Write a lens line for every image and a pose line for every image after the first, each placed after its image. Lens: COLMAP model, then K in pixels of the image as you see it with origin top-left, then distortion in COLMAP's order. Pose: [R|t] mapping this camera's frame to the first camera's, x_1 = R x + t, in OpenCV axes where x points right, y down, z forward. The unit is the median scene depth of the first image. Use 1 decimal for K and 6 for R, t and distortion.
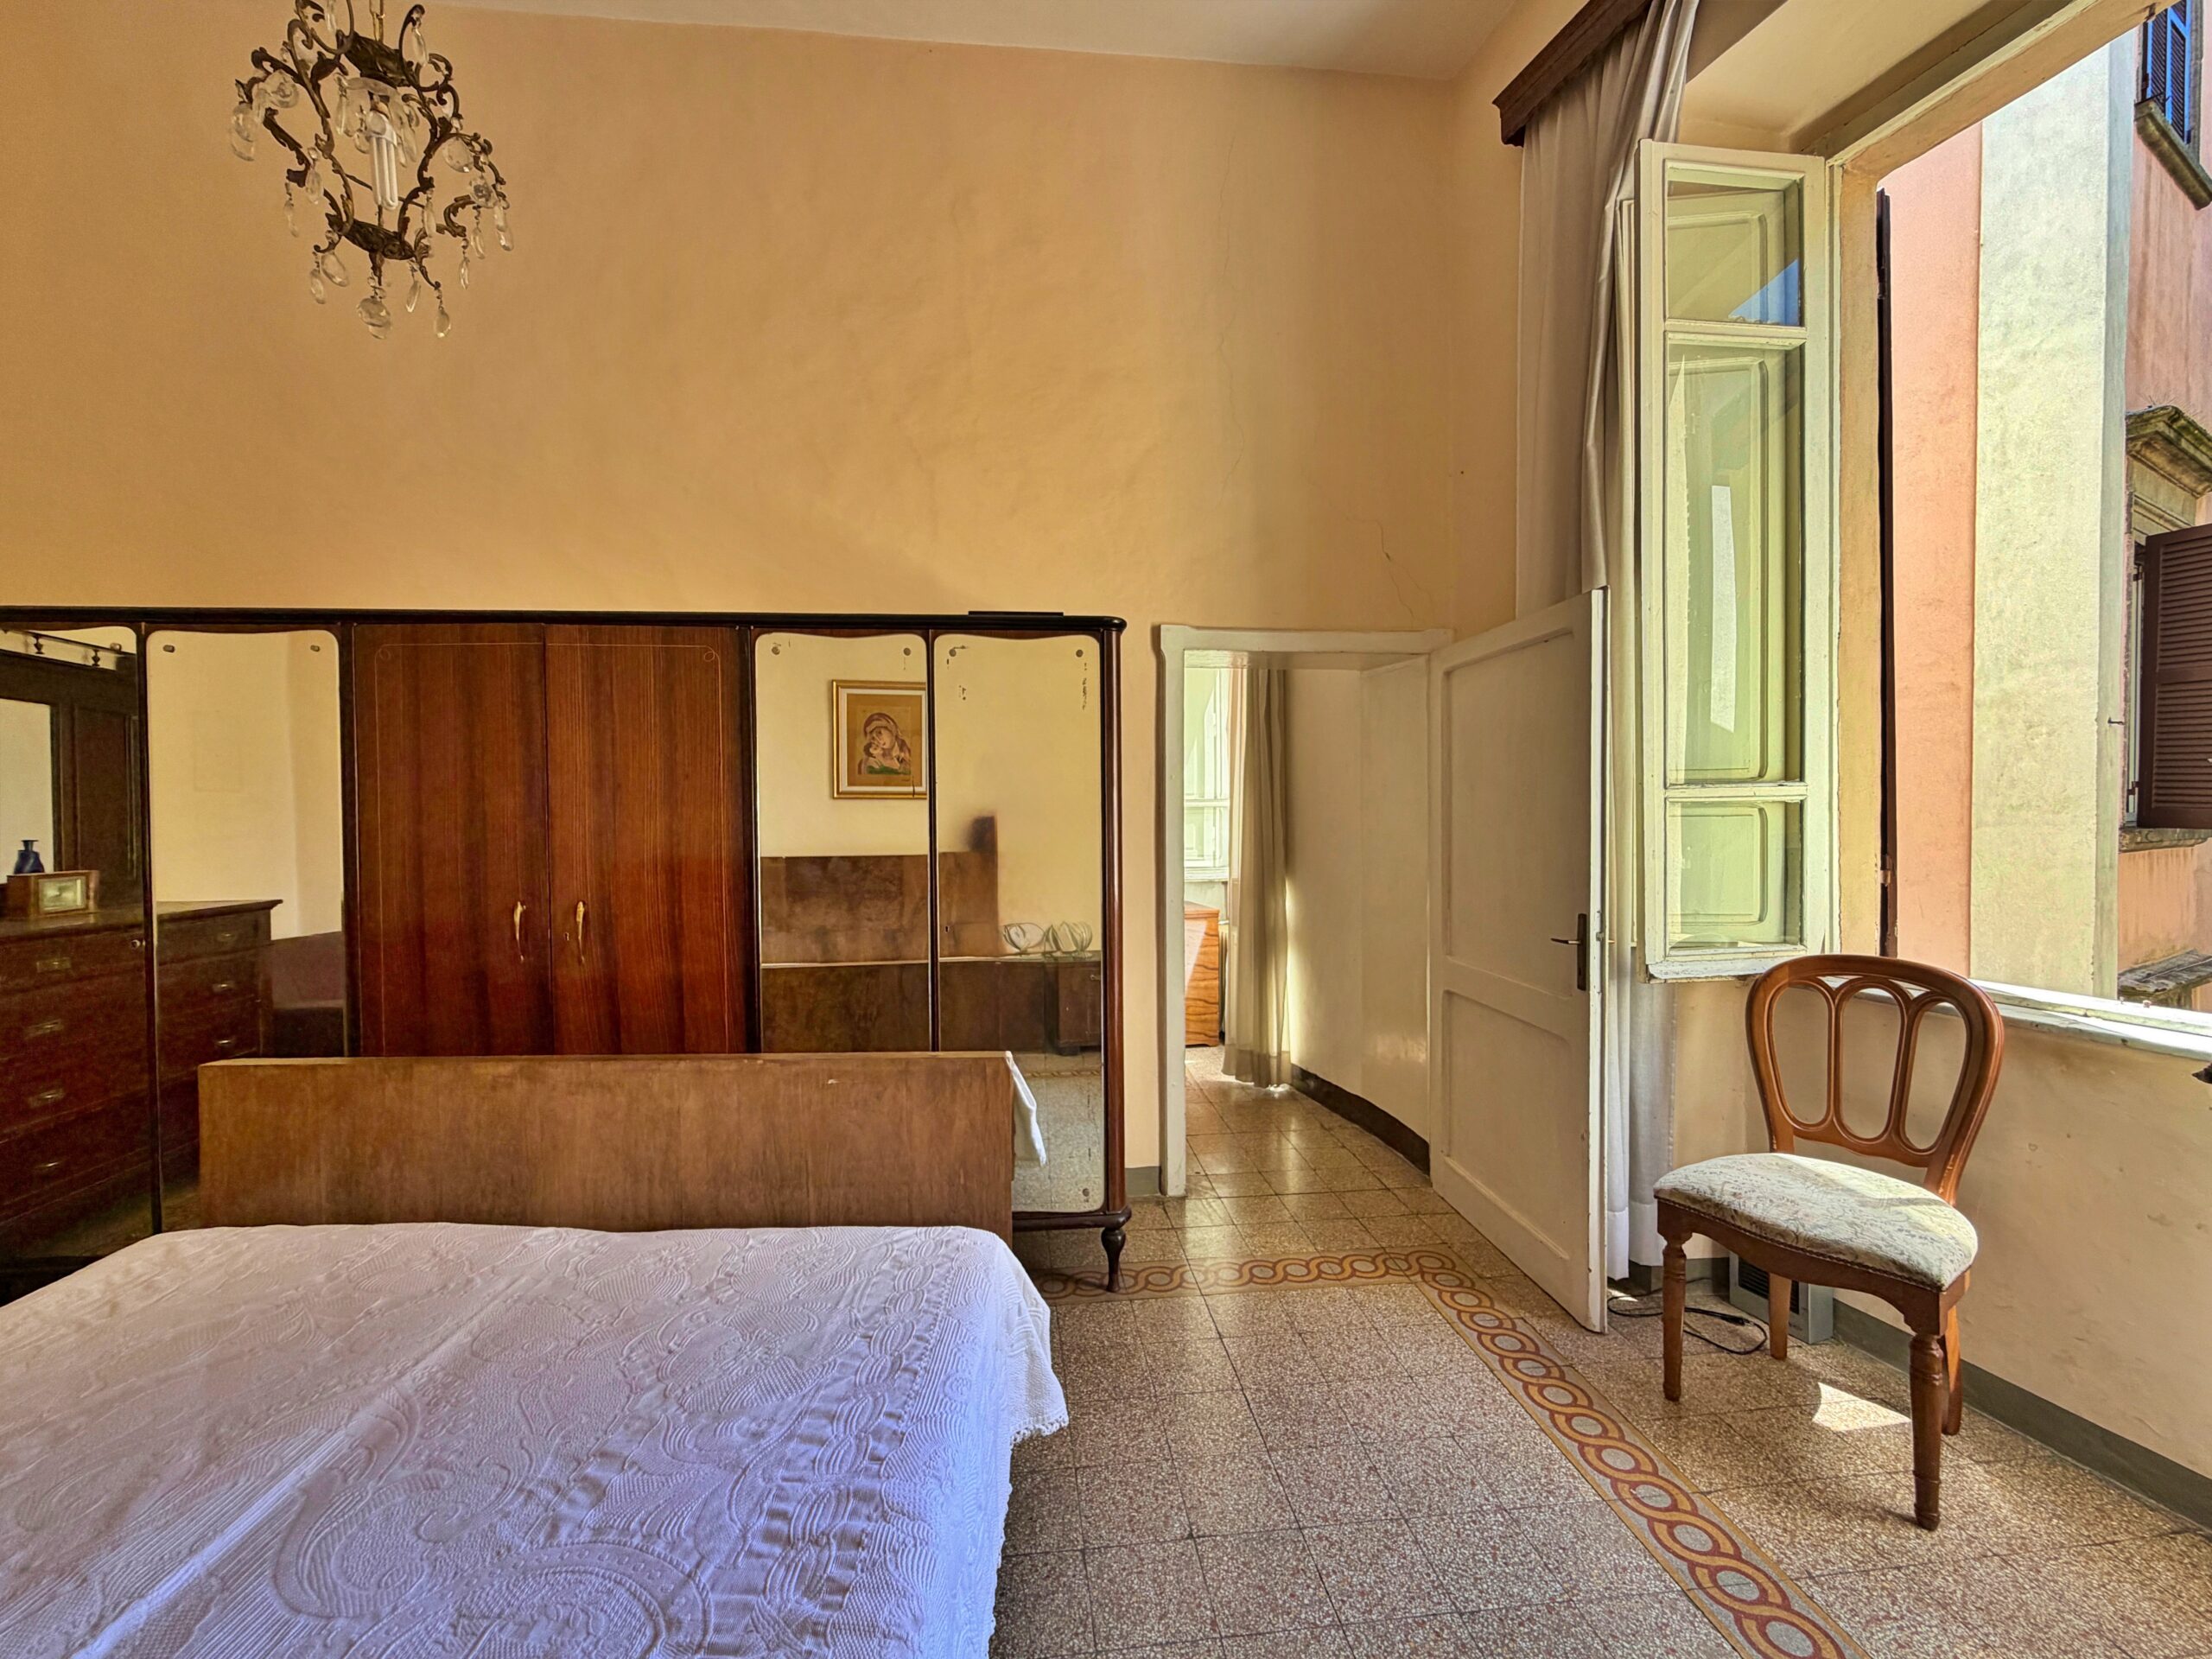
lens RADIAL K [[882.3, 0, 1098.9], [0, 882.3, 829.5], [0, 0, 1]] dist [0.000953, 0.000064]
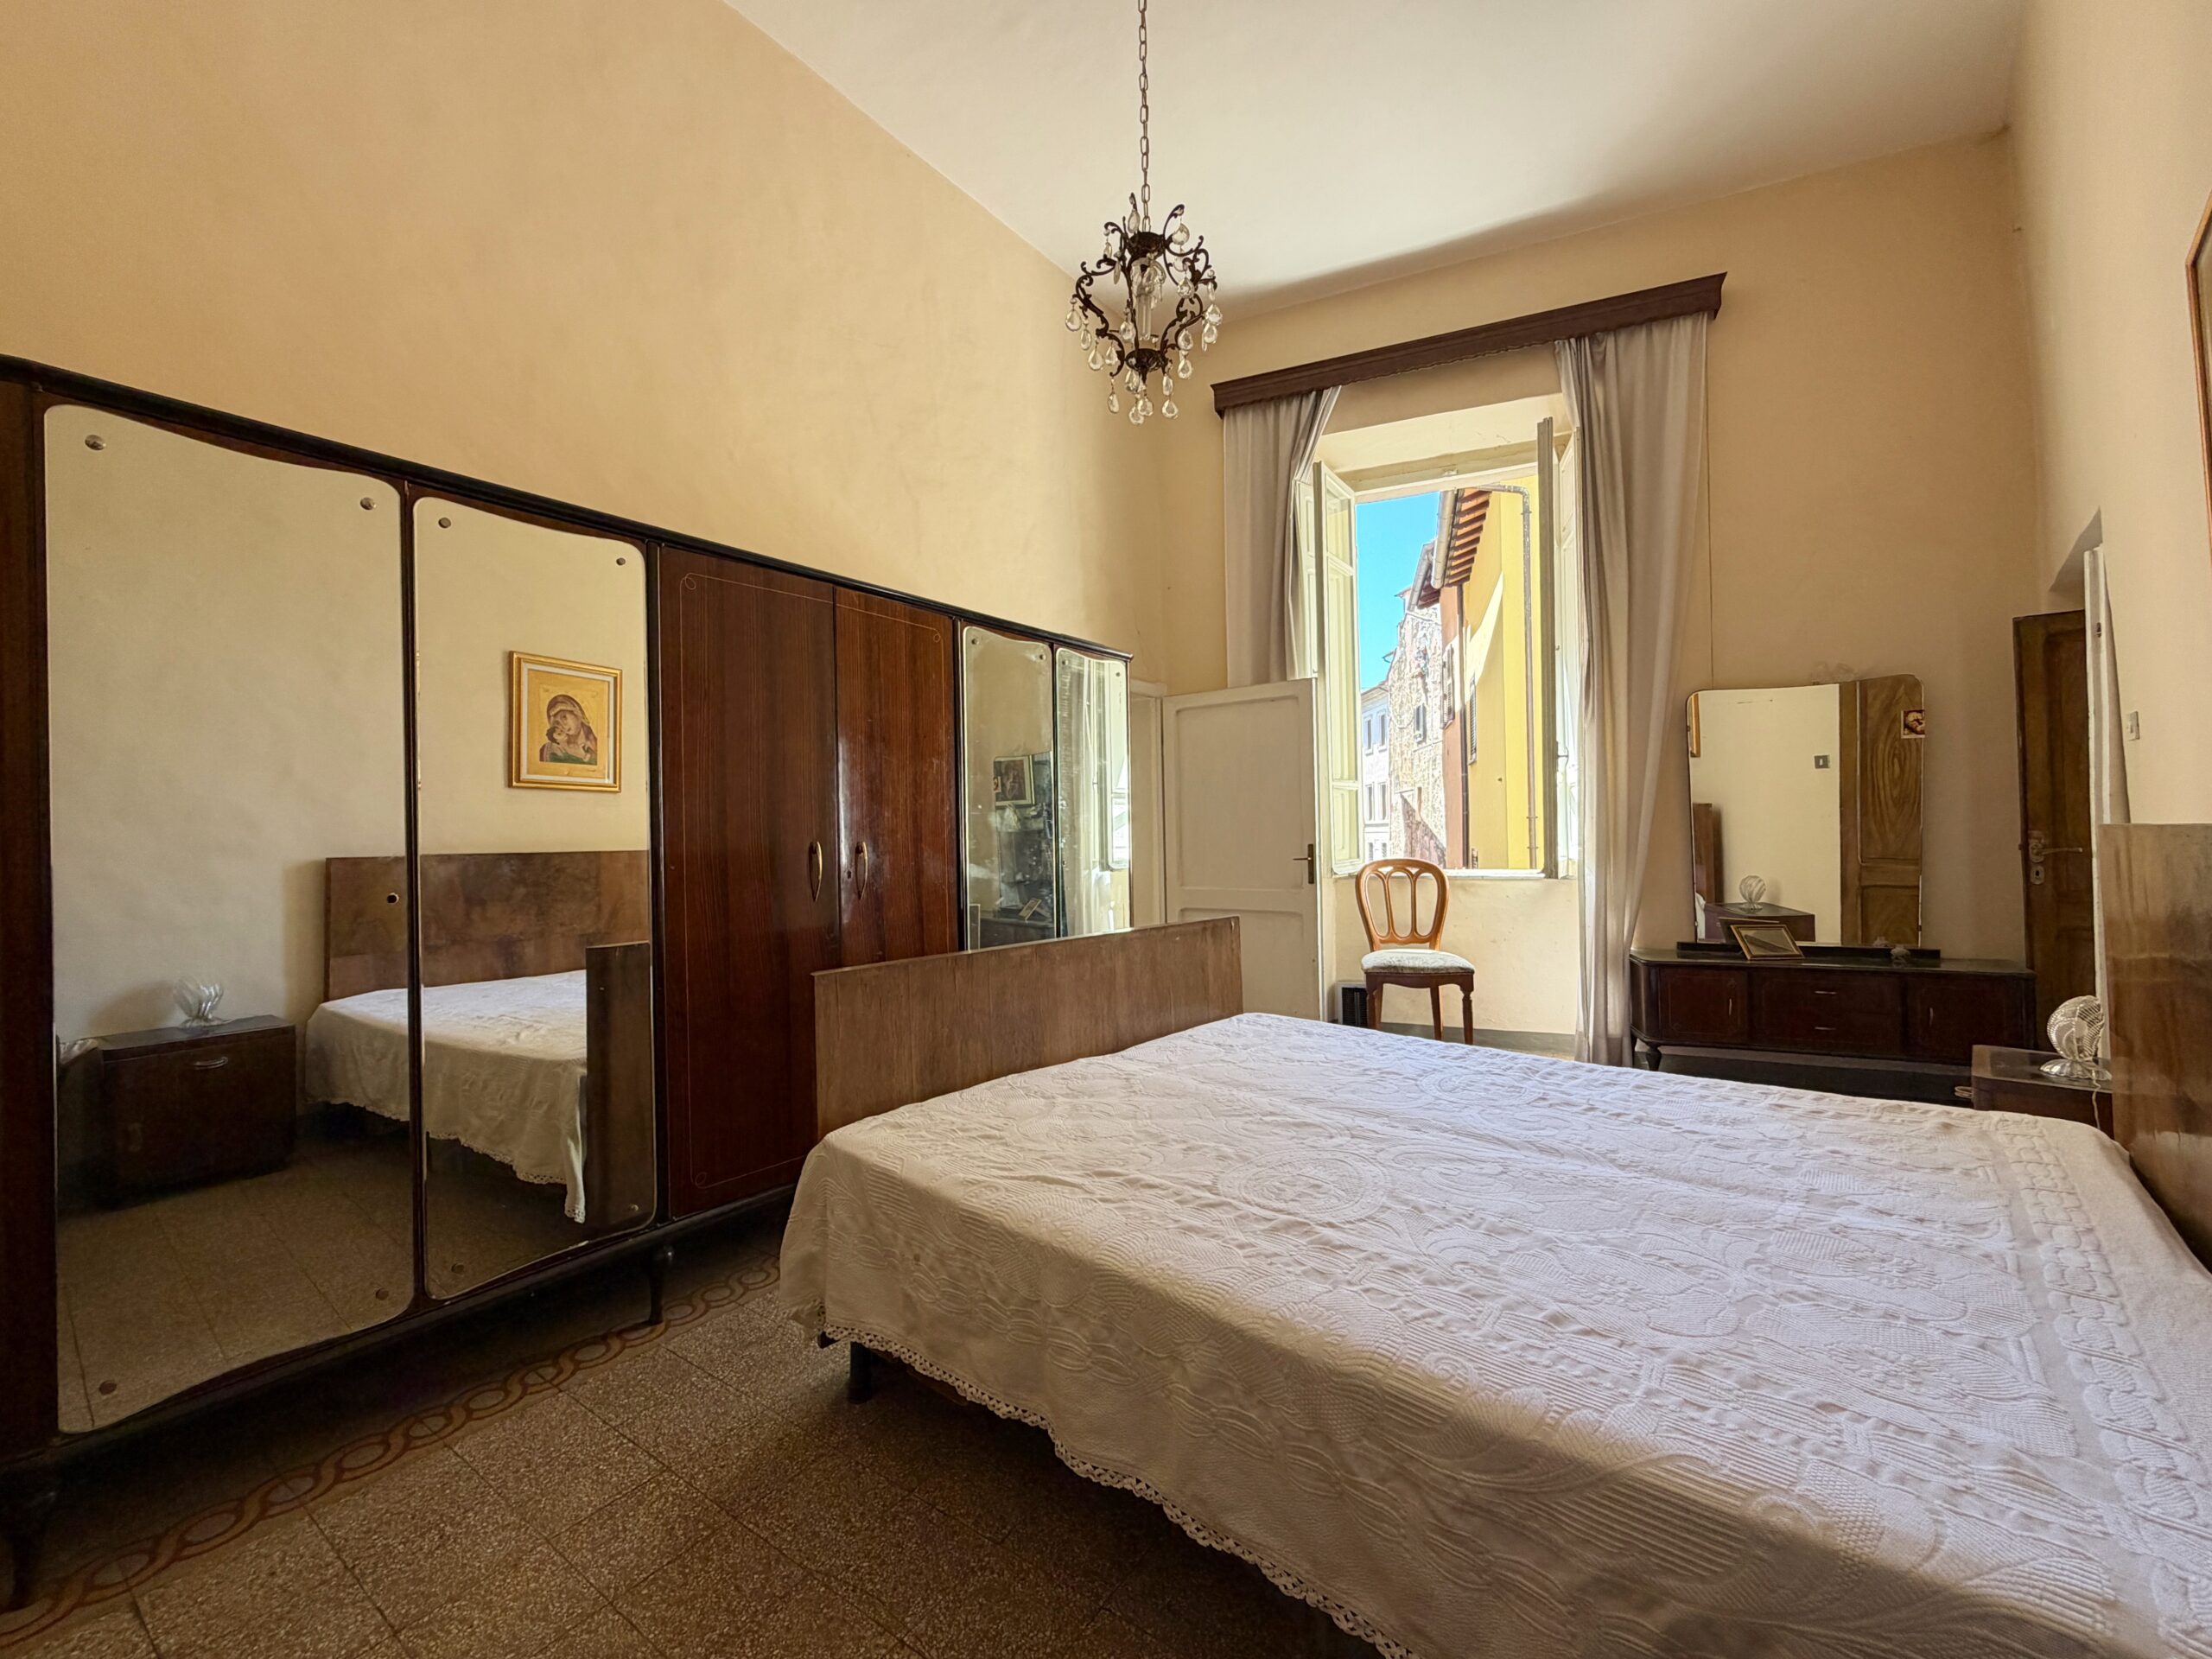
lens RADIAL K [[821.0, 0, 1098.3], [0, 821.0, 838.0], [0, 0, 1]] dist [-0.000203, 0.000003]
pose [[0.702590, -0.009298, 0.711535, -1.058997], [0.028337, 0.999487, -0.014919, 0.095658], [-0.711031, 0.030644, 0.702493, 0.067535]]
